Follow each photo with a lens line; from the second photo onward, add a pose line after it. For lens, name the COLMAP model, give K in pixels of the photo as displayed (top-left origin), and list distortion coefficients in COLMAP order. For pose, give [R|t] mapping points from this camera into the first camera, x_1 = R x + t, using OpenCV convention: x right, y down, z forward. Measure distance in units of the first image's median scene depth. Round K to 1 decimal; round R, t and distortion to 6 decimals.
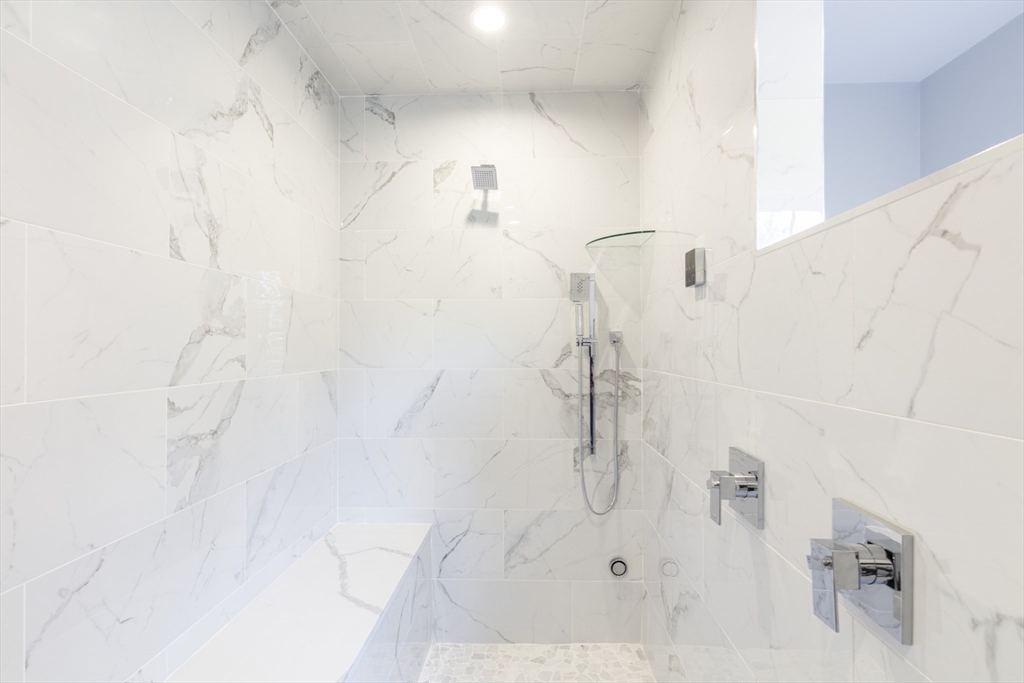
lens RADIAL K [[472.2, 0, 511.6], [0, 472.2, 353.2], [0, 0, 1]] dist [0.003802, -0.000352]
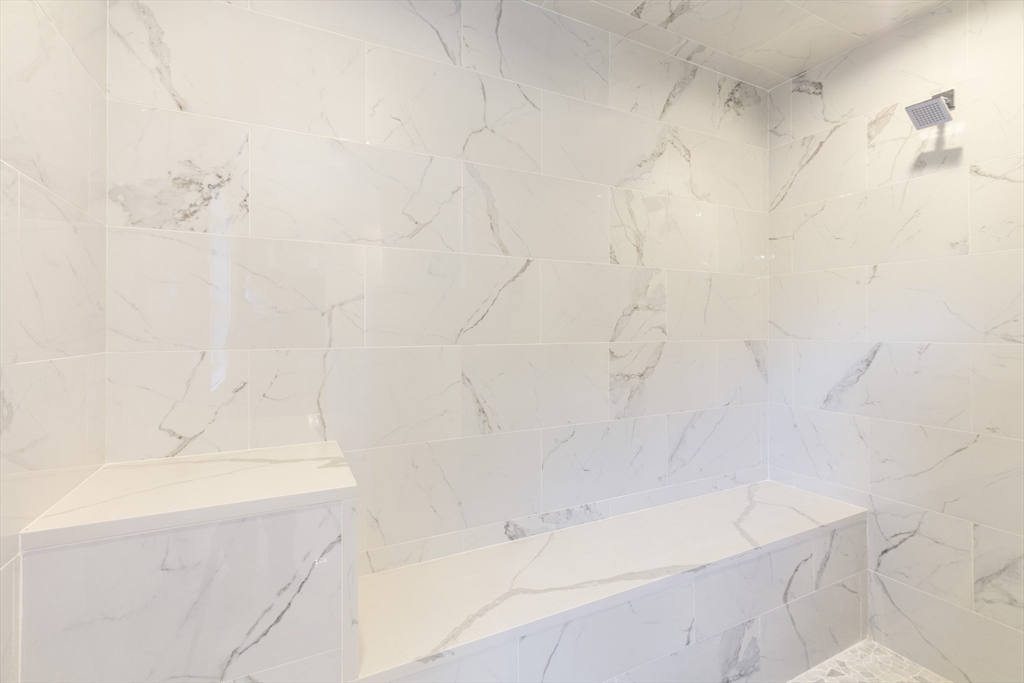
lens RADIAL K [[472.2, 0, 511.6], [0, 472.2, 353.2], [0, 0, 1]] dist [0.003802, -0.000352]
pose [[0.478148, 0.043927, -0.877180, 0.337998], [-0.009482, 0.998948, 0.044857, 0.023465], [0.878228, -0.013130, 0.478061, -0.057226]]
